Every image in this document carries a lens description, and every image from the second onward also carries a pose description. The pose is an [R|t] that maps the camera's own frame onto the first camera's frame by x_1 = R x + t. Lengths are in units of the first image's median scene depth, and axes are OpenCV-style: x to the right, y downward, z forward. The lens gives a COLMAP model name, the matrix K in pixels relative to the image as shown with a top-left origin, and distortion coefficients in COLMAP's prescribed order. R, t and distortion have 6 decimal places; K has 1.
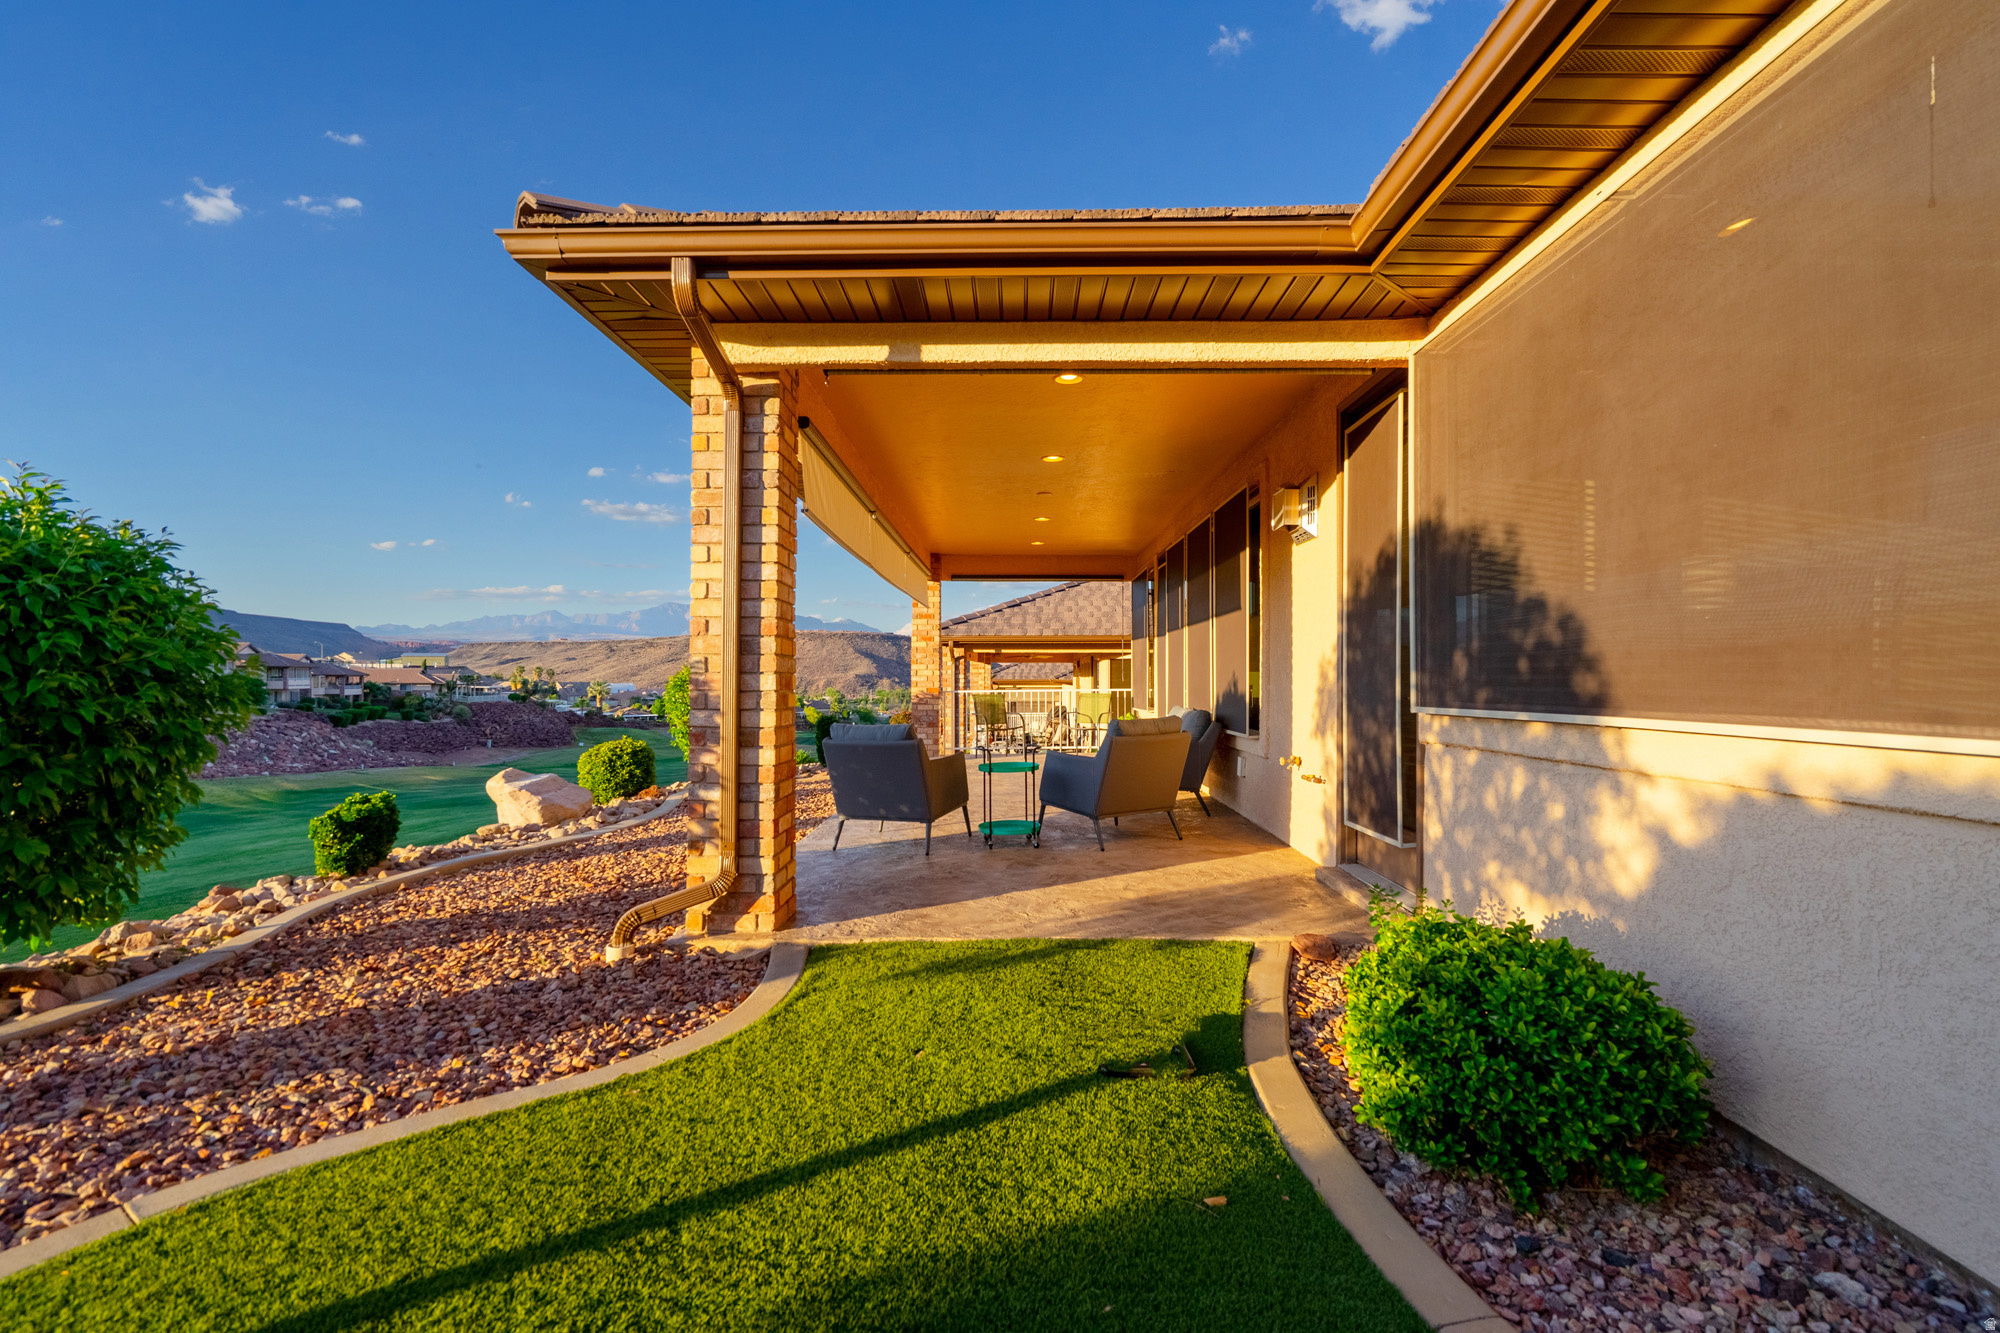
lens RADIAL K [[909.5, 0, 1000.0], [0, 909.5, 666.5], [0, 0, 1]] dist [-0.002157, 0.000923]
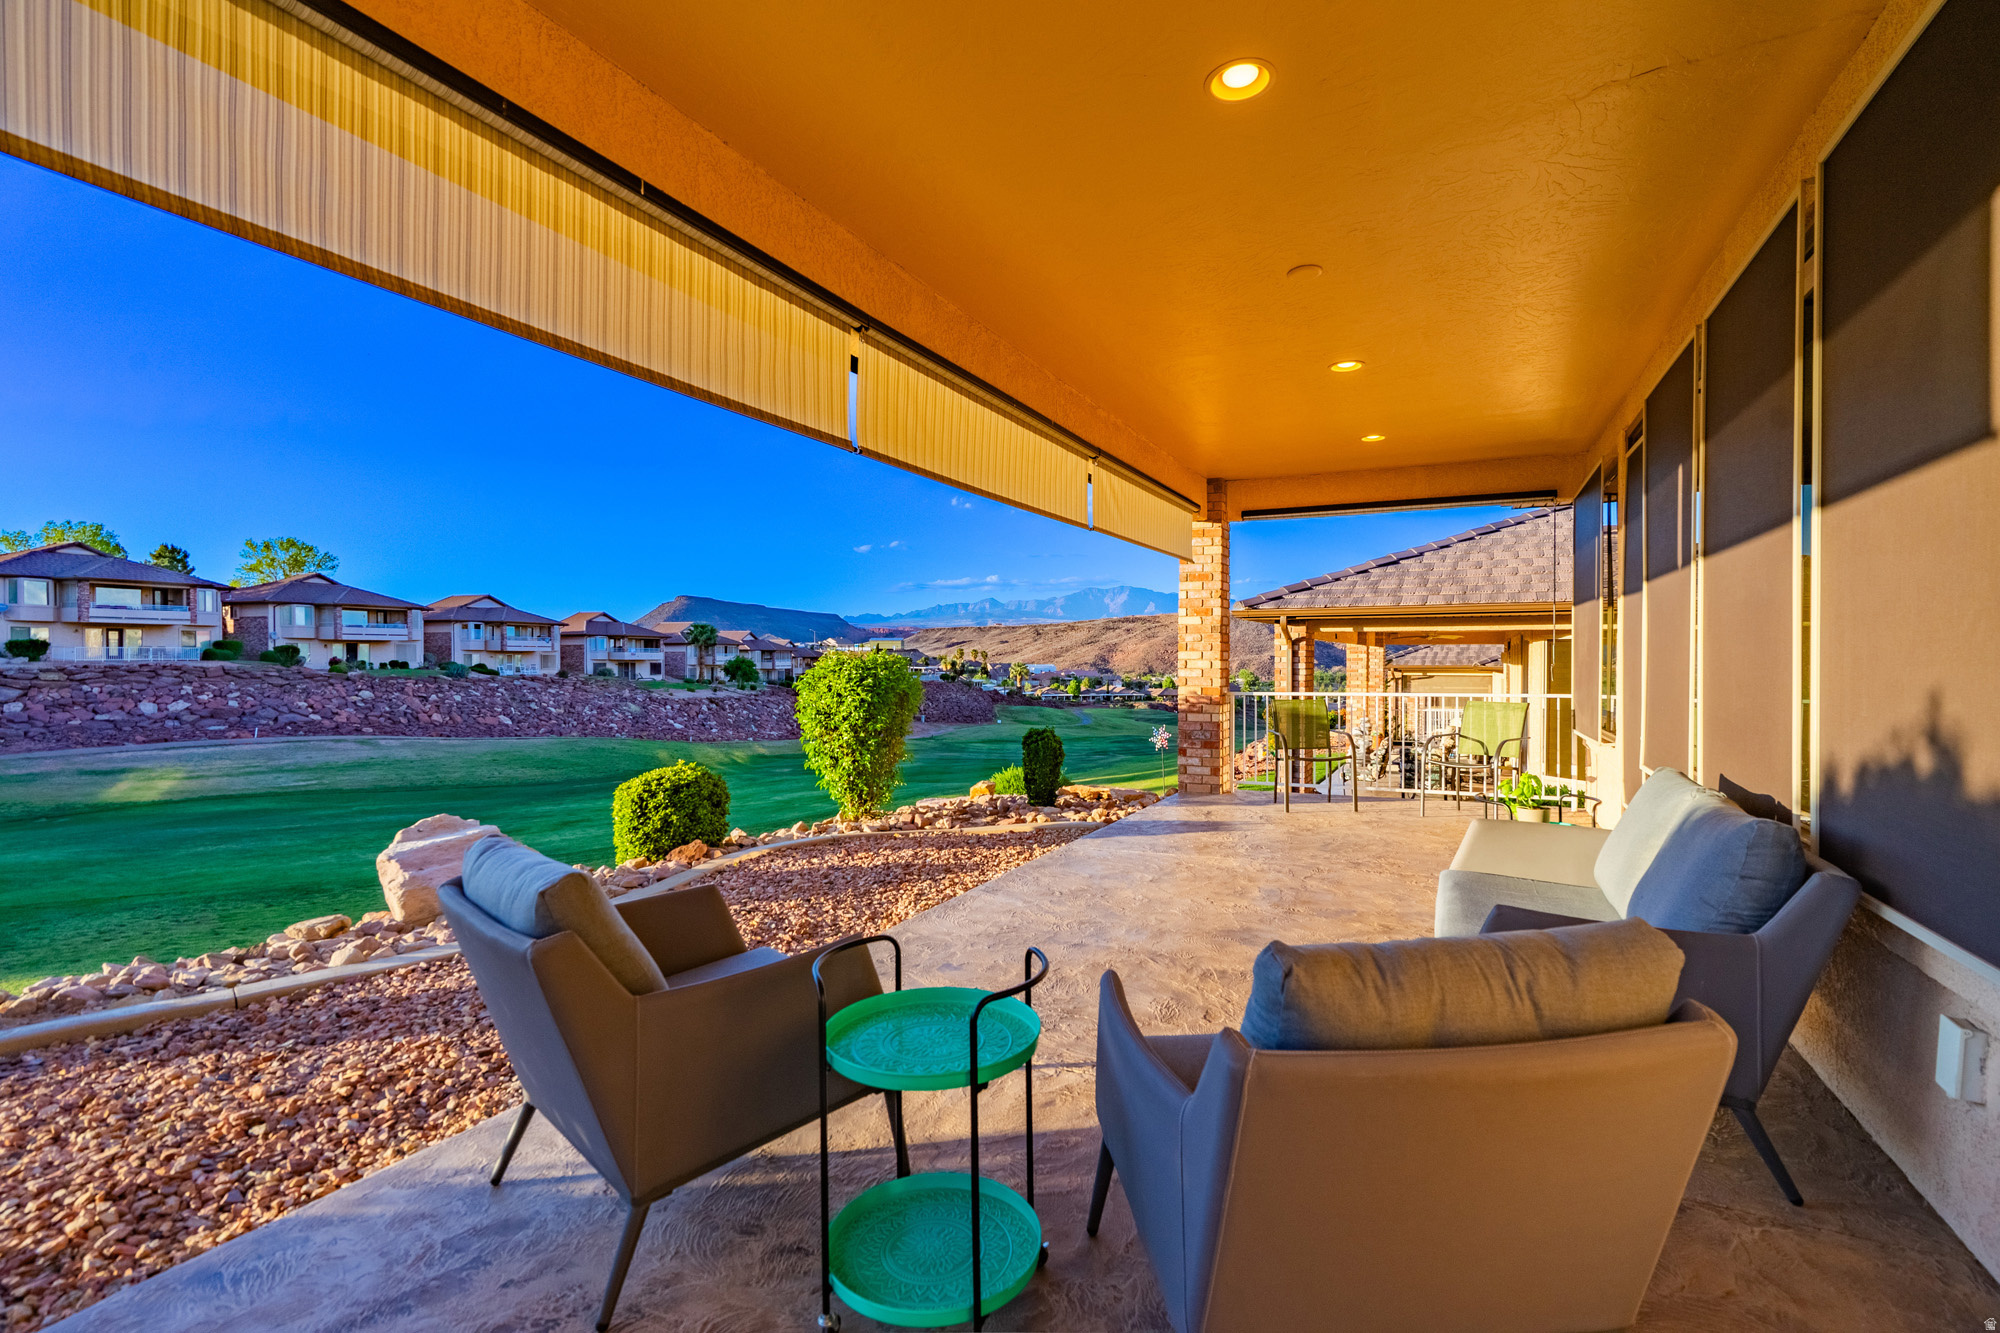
lens RADIAL K [[909.5, 0, 1000.0], [0, 909.5, 666.5], [0, 0, 1]] dist [-0.002157, 0.000923]
pose [[0.901525, 0.004759, -0.432701, 0.050161], [0.004041, 0.999803, 0.019414, -0.003392], [0.432709, -0.019251, 0.901328, 0.251538]]
